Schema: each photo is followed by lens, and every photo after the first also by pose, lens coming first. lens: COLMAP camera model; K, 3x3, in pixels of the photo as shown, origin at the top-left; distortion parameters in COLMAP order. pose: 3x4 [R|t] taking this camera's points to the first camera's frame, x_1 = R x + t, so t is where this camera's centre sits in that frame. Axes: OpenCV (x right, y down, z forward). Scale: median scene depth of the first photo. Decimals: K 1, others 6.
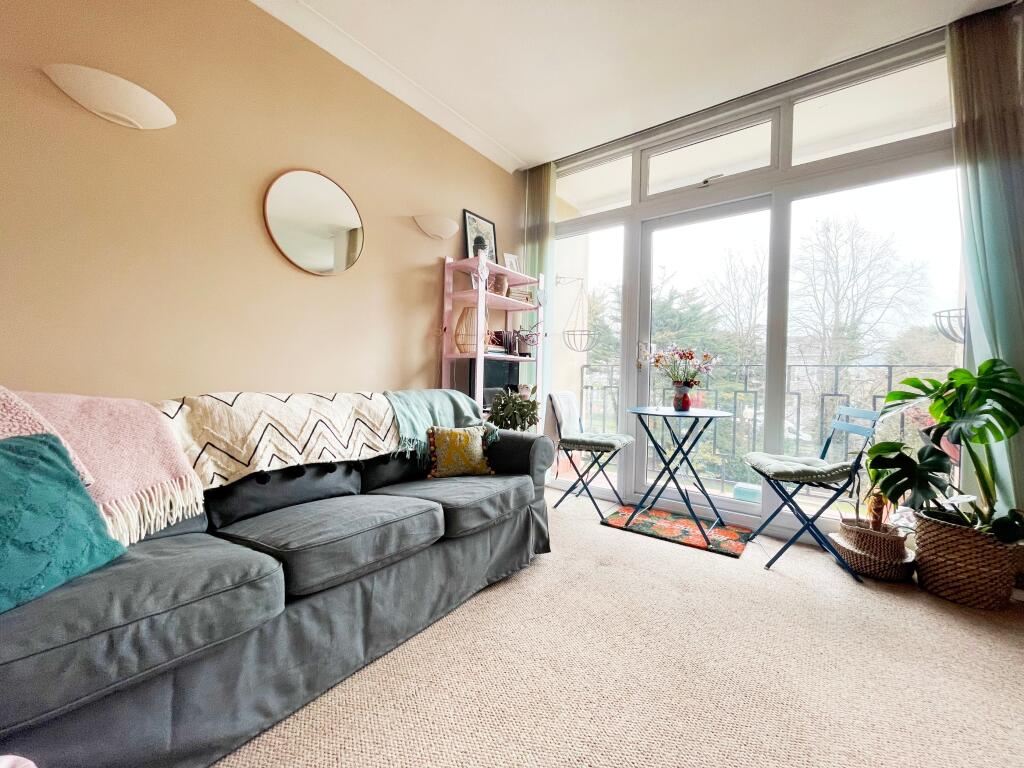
lens RADIAL K [[413.0, 0, 515.4], [0, 413.0, 381.8], [0, 0, 1]] dist [-0.001992, -0.000226]
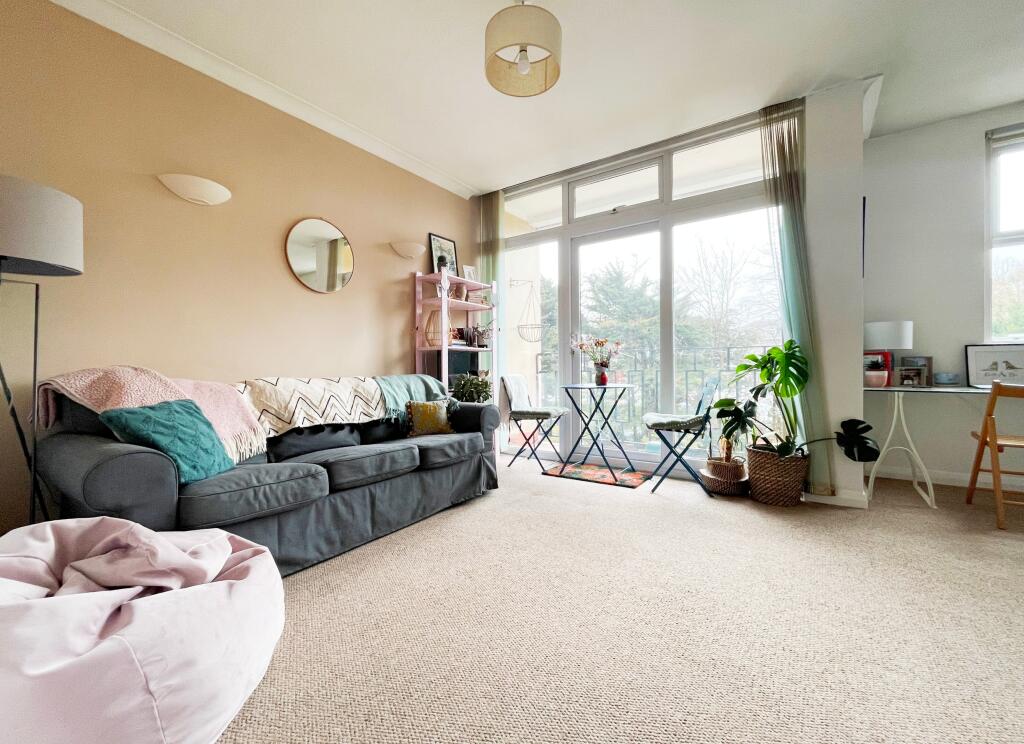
lens RADIAL K [[425.4, 0, 506.9], [0, 425.4, 372.0], [0, 0, 1]] dist [-0.001439, 0.000070]
pose [[0.999044, -0.031393, 0.030413, 0.075892], [0.031535, 0.999494, -0.004186, 0.027669], [-0.030266, 0.005141, 0.999529, -0.392324]]
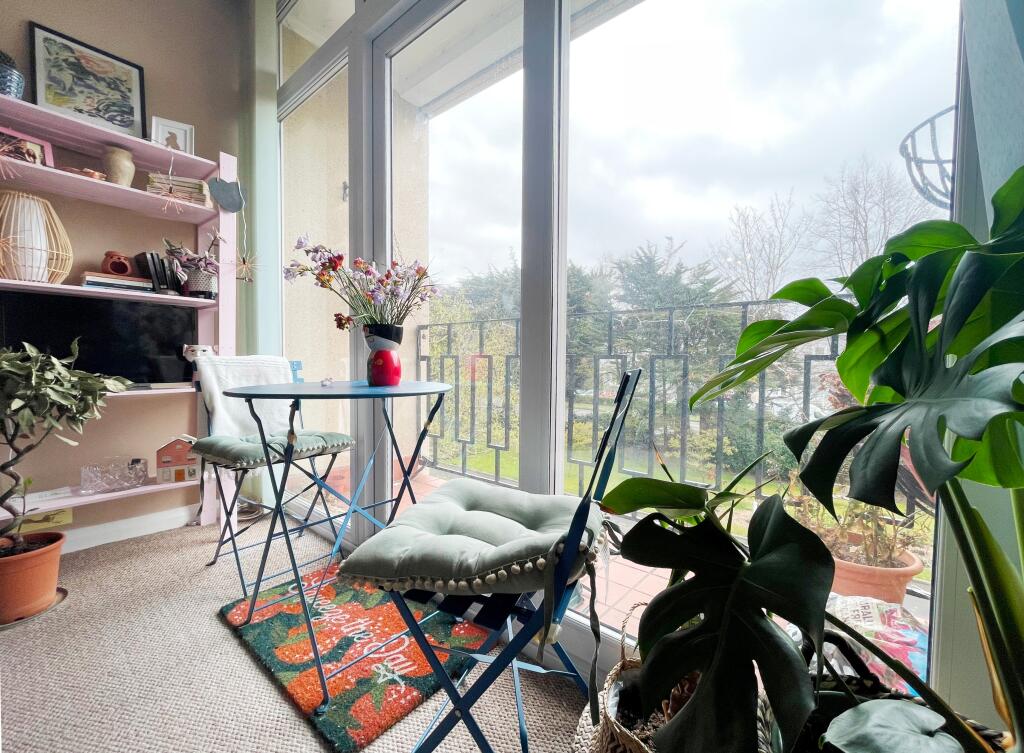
lens RADIAL K [[426.6, 0, 510.0], [0, 426.6, 374.6], [0, 0, 1]] dist [-0.000828, -0.000207]
pose [[0.999005, -0.009094, -0.043667, 0.675792], [0.009883, 0.999791, 0.017895, 0.056770], [0.043495, -0.018309, 0.998886, 0.581578]]
